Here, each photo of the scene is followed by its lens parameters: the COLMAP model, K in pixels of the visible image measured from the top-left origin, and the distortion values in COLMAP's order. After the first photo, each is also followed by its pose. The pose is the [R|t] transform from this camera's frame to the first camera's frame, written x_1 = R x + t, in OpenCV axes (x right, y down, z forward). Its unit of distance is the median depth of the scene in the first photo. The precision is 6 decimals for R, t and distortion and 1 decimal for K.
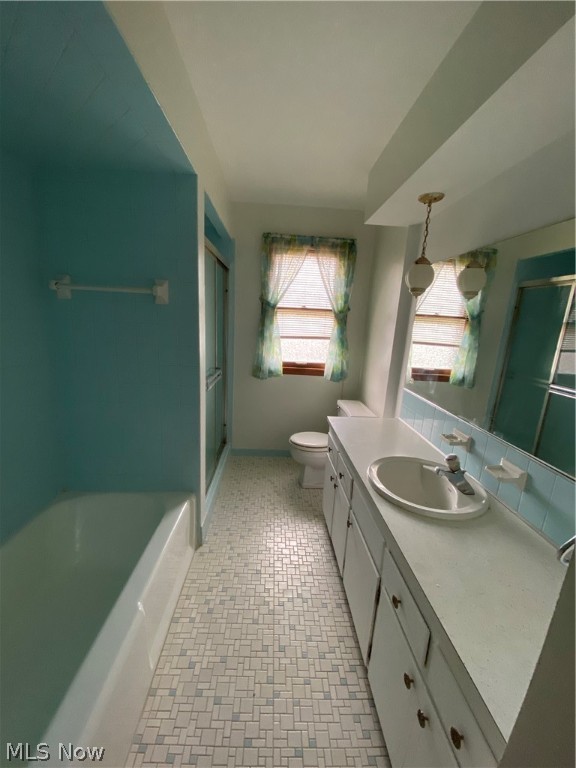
lens RADIAL K [[308.8, 0, 286.5], [0, 308.8, 386.7], [0, 0, 1]] dist [0.032529, -0.025173]
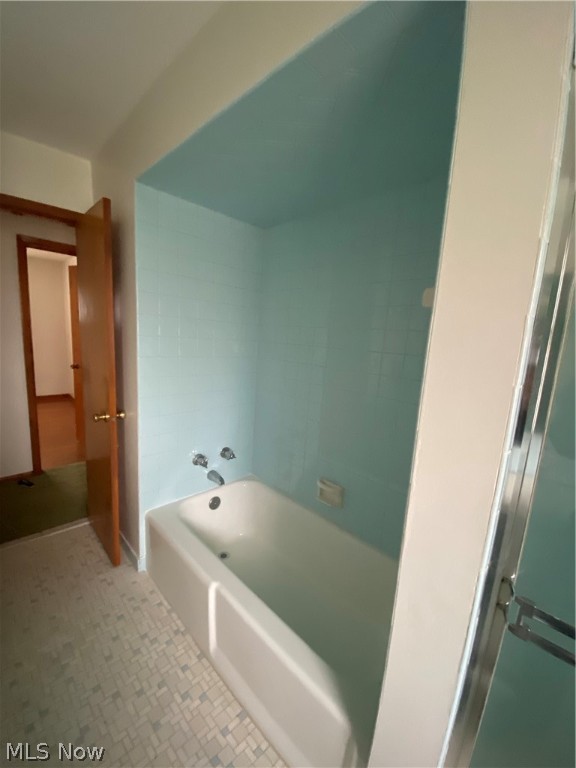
lens RADIAL K [[308.8, 0, 286.5], [0, 308.8, 386.7], [0, 0, 1]] dist [0.032529, -0.025173]
pose [[-0.733659, 0.021229, -0.679186, 0.081976], [-0.235984, 0.929343, 0.283960, -0.287591], [0.637225, 0.368607, -0.676811, 1.351287]]
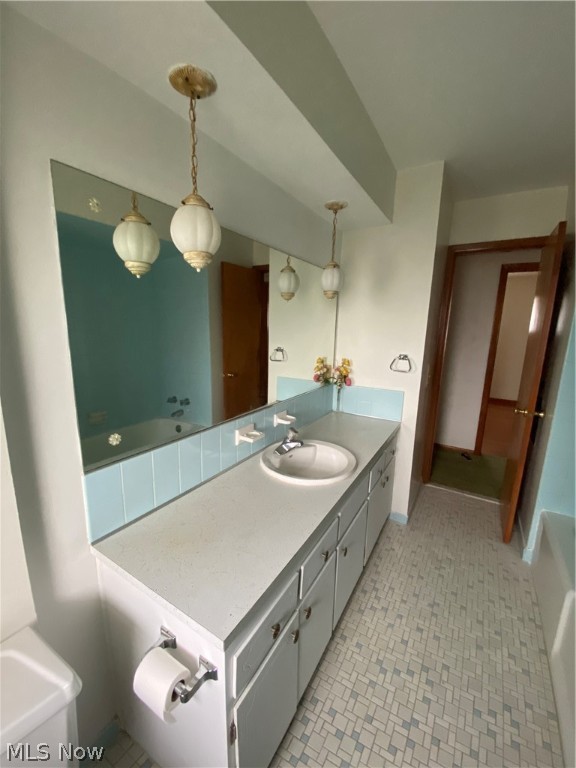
lens RADIAL K [[308.8, 0, 286.5], [0, 308.8, 386.7], [0, 0, 1]] dist [0.032529, -0.025173]
pose [[-0.831831, -0.171248, 0.527950, -0.054670], [0.056830, 0.919933, 0.387934, -0.373796], [-0.552112, 0.352699, -0.755497, 1.725434]]
